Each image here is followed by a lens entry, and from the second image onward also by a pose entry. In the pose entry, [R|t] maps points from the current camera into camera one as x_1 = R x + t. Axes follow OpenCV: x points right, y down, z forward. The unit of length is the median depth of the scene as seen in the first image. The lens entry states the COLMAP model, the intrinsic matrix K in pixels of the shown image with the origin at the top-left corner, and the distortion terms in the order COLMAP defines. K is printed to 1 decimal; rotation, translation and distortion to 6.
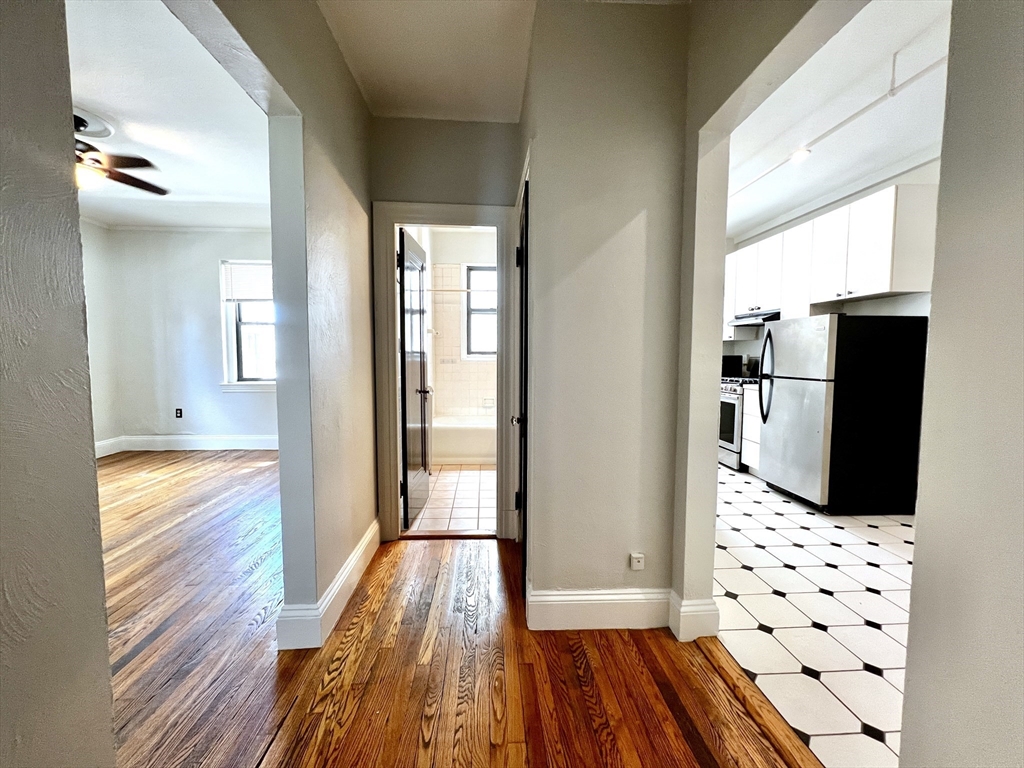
lens RADIAL K [[410.3, 0, 509.0], [0, 410.3, 382.1], [0, 0, 1]] dist [0.000025, 0.000040]
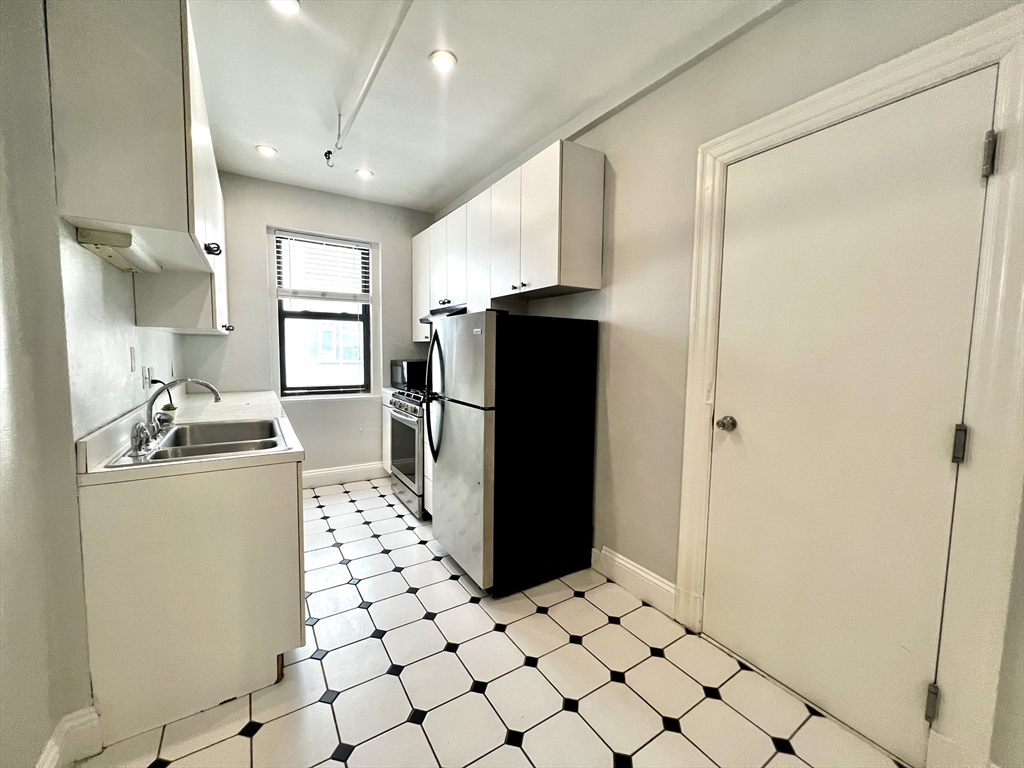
lens RADIAL K [[410.3, 0, 509.0], [0, 410.3, 382.1], [0, 0, 1]] dist [0.000025, 0.000040]
pose [[0.872141, -0.026600, 0.488531, 0.344862], [0.019296, 0.999614, 0.019979, -0.043757], [-0.488874, -0.007998, 0.872318, 0.281589]]
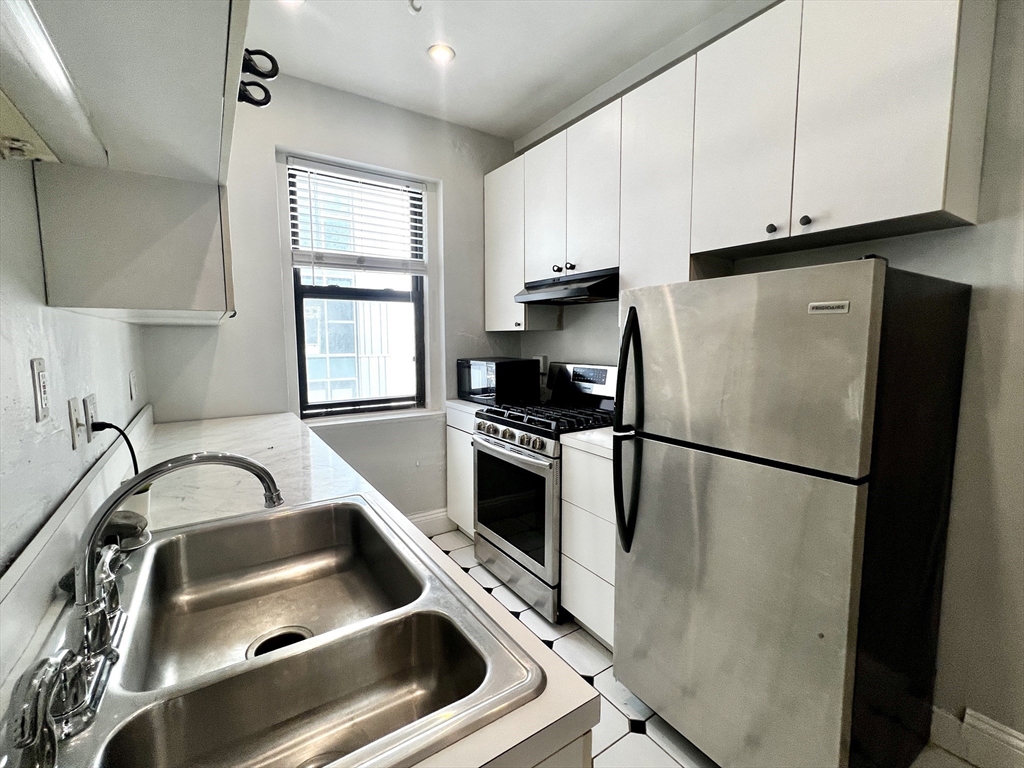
lens RADIAL K [[453.0, 0, 512.0], [0, 453.0, 384.0], [0, 0, 1]] dist [-0.000941, 0.000229]
pose [[0.859121, -0.054934, 0.508815, 0.281219], [0.037386, 0.998303, 0.044656, -0.071488], [-0.510405, -0.019343, 0.859717, 0.606332]]
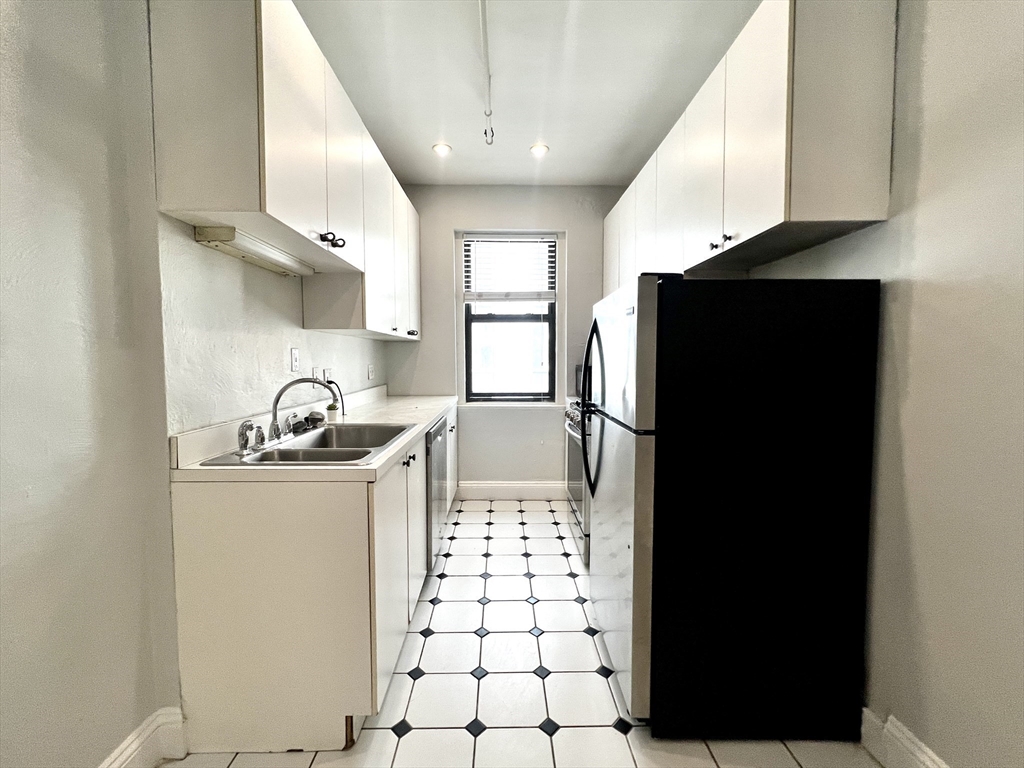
lens RADIAL K [[425.2, 0, 507.3], [0, 425.2, 382.0], [0, 0, 1]] dist [-0.000312, -0.000077]
pose [[0.999192, 0.000094, -0.040196, 0.472240], [-0.000547, 0.999936, -0.011265, -0.036709], [0.040192, 0.011278, 0.999128, 0.397177]]
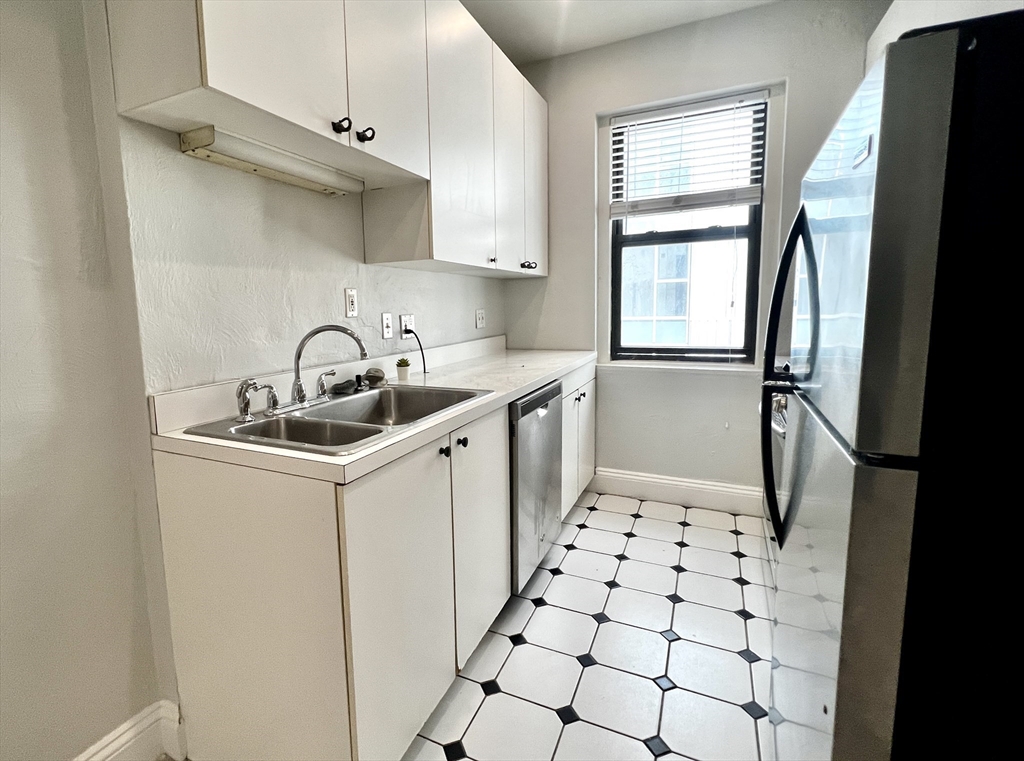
lens RADIAL K [[489.8, 0, 464.6], [0, 489.8, 368.3], [0, 0, 1]] dist [-0.001057, -0.000131]
pose [[0.868259, 0.039843, -0.494508, 0.525292], [-0.009195, 0.997891, 0.064256, -0.037319], [0.496026, -0.051244, 0.866794, 0.536541]]
